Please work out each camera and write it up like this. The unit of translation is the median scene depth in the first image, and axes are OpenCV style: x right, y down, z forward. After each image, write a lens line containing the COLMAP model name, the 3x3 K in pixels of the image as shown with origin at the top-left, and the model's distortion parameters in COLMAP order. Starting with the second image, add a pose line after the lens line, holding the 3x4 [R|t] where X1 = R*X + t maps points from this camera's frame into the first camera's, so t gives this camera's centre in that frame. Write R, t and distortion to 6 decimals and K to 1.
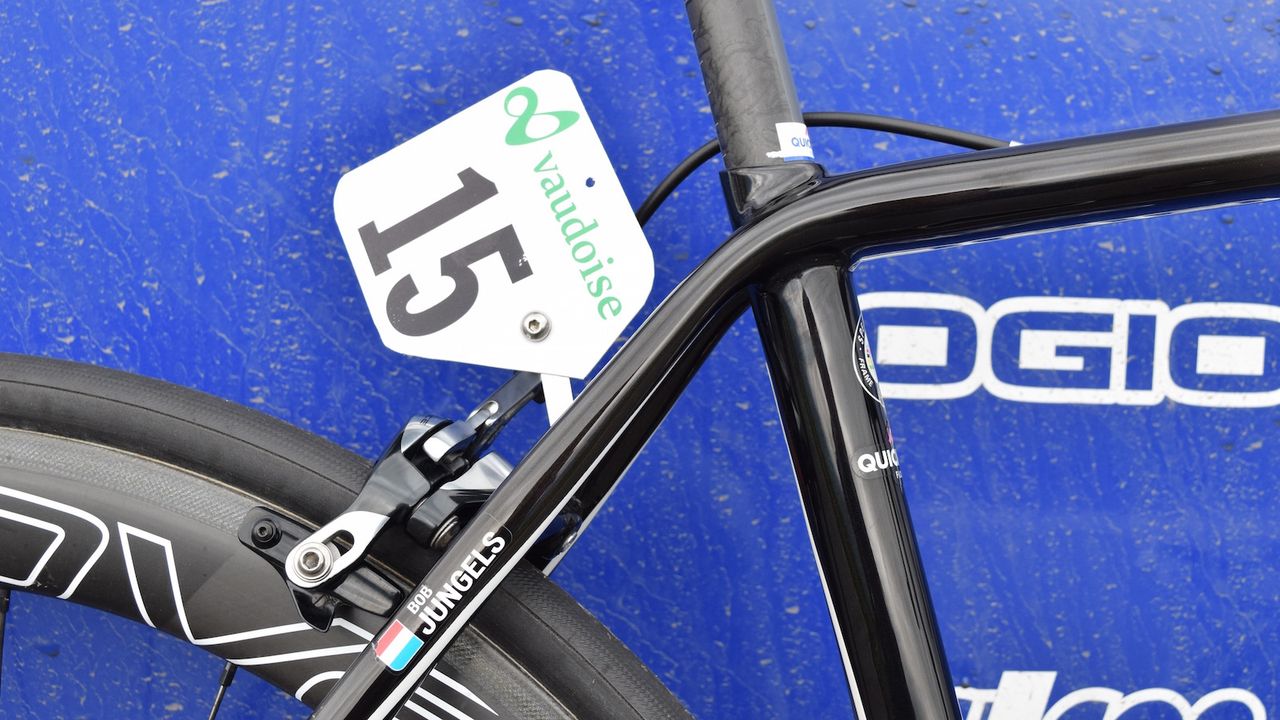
lens RADIAL K [[1759.4, 0, 640.0], [0, 1759.4, 360.0], [0, 0, 1]] dist [-0.073100, -0.003934]
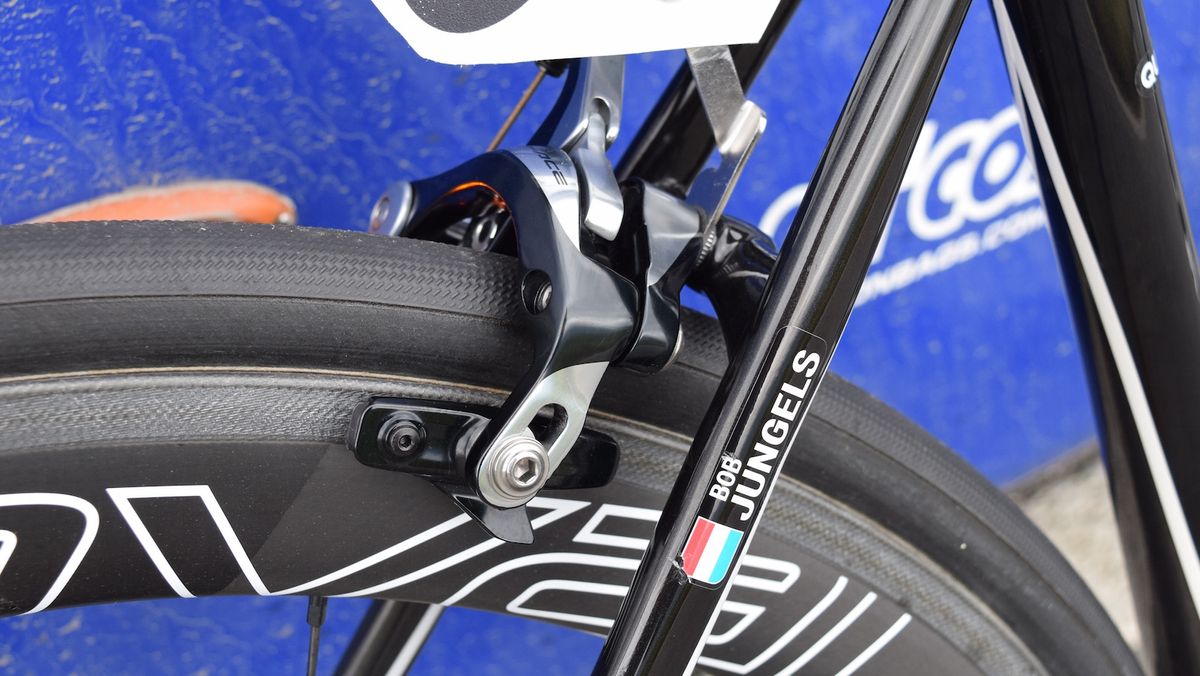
lens RADIAL K [[1649.4, 0, 600.0], [0, 1649.4, 338.0], [0, 0, 1]] dist [-0.073100, -0.003934]
pose [[0.854810, -0.338501, 0.393340, -0.284236], [0.120887, 0.867004, 0.483415, -0.155627], [-0.504664, -0.365678, 0.782045, 0.405448]]
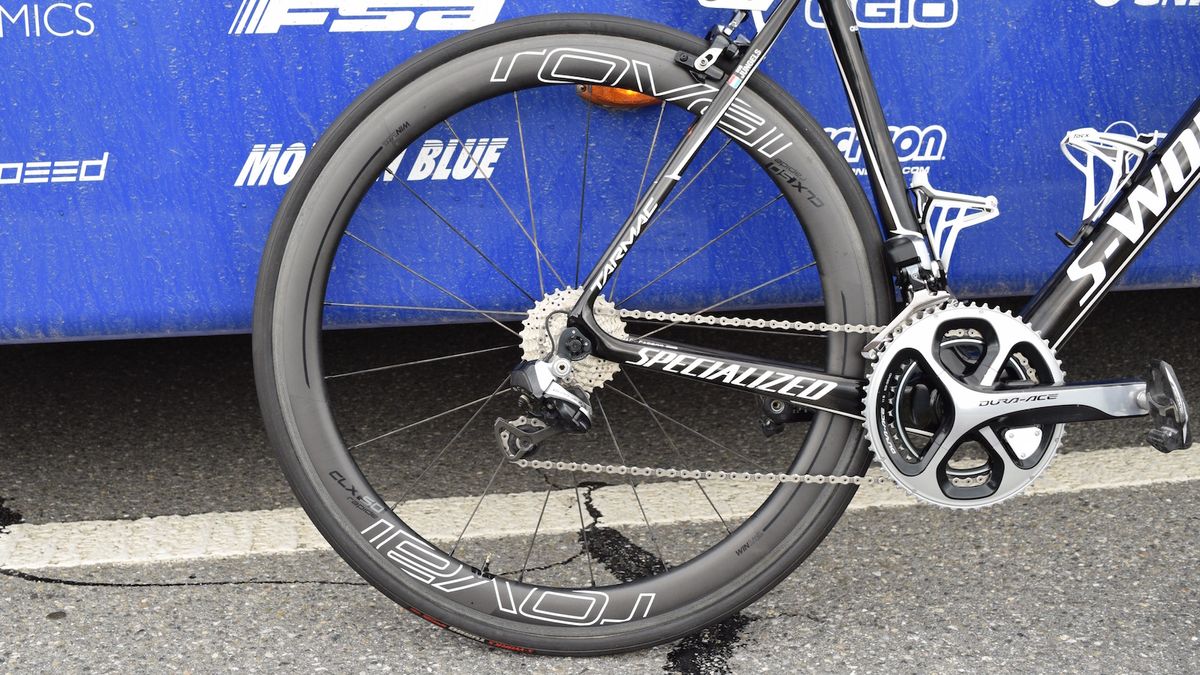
lens RADIAL K [[1304.4, 0, 534.3], [0, 1304.4, 285.8], [0, 0, 1]] dist [-0.084264, 0.016085]
pose [[0.993132, -0.065800, 0.096747, -0.604346], [0.054117, 0.991445, 0.118779, 0.172811], [-0.103735, -0.112727, 0.988196, -1.200489]]
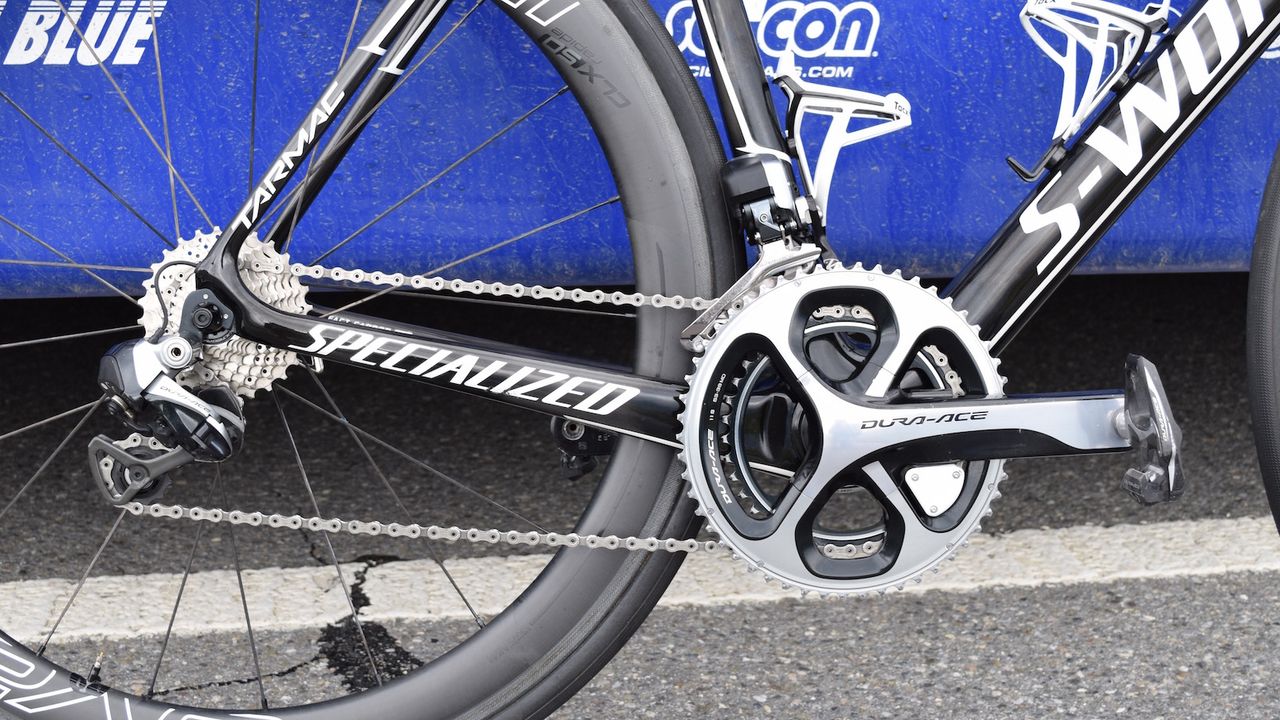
lens RADIAL K [[1759.4, 0, 640.0], [0, 1759.4, 360.0], [0, 0, 1]] dist [-0.073100, -0.003934]
pose [[0.989750, -0.050859, 0.133449, -0.184715], [0.031580, 0.989249, 0.142793, 0.314346], [-0.139276, -0.137115, 0.980715, -0.945731]]
